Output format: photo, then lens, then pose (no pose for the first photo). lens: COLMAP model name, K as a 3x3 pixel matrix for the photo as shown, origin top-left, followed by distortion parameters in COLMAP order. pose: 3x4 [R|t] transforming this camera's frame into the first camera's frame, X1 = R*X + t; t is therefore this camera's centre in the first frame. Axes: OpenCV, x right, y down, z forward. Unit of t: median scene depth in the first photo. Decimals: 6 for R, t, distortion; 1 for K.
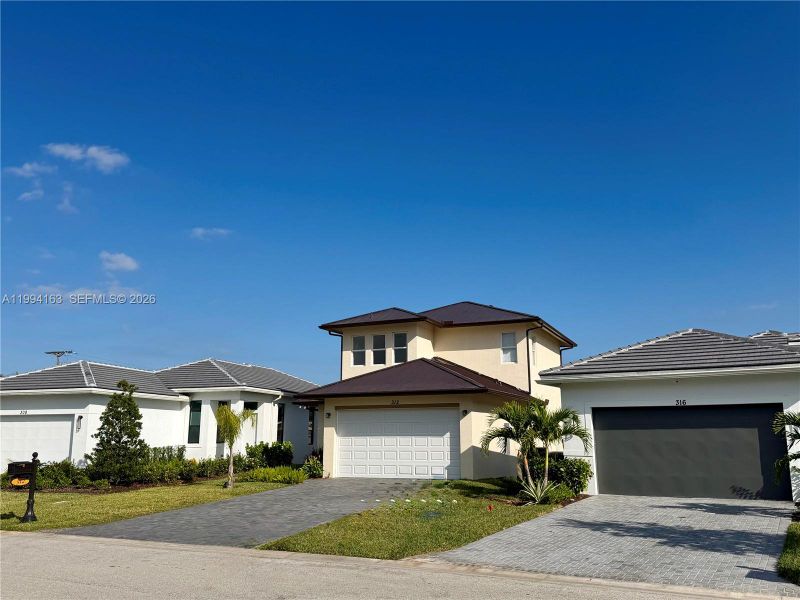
lens RADIAL K [[706.2, 0, 400.0], [0, 706.2, 300.0], [0, 0, 1]] dist [0.135107, -0.002357]
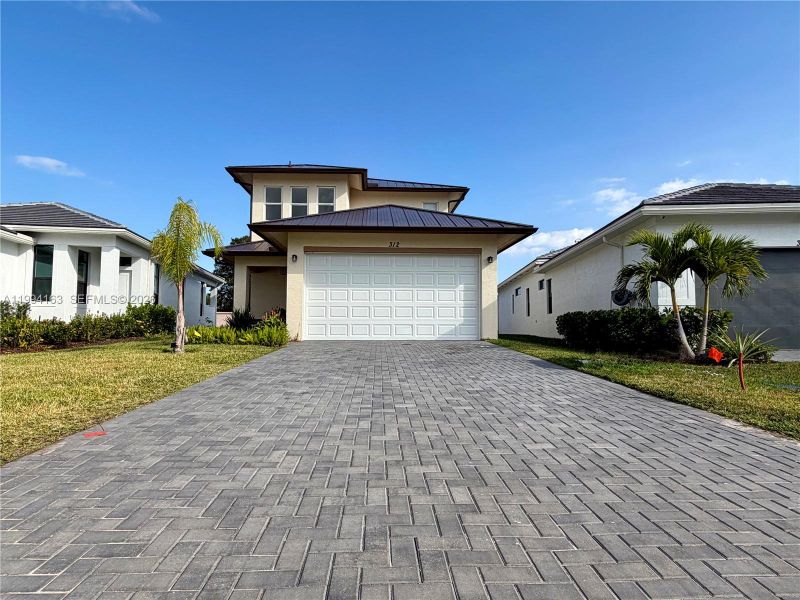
lens RADIAL K [[472.6, 0, 400.0], [0, 472.6, 300.0], [0, 0, 1]] dist [0.025113, -0.000366]
pose [[0.904625, 0.030701, 0.425101, -0.216989], [-0.088944, 0.989040, 0.117847, 0.142980], [-0.416824, -0.144418, 0.897441, 0.530352]]
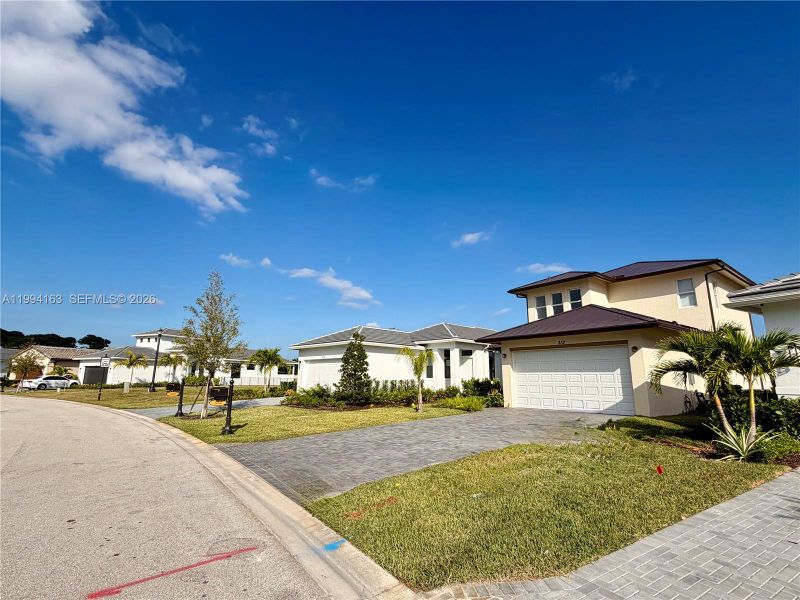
lens RADIAL K [[393.0, 0, 400.0], [0, 393.0, 300.0], [0, 0, 1]] dist [0.020608, -0.000812]
pose [[0.882936, -0.089020, -0.460976, 0.060414], [0.087667, 0.995851, -0.024396, 0.071897], [0.461235, -0.018872, 0.887077, 0.341546]]
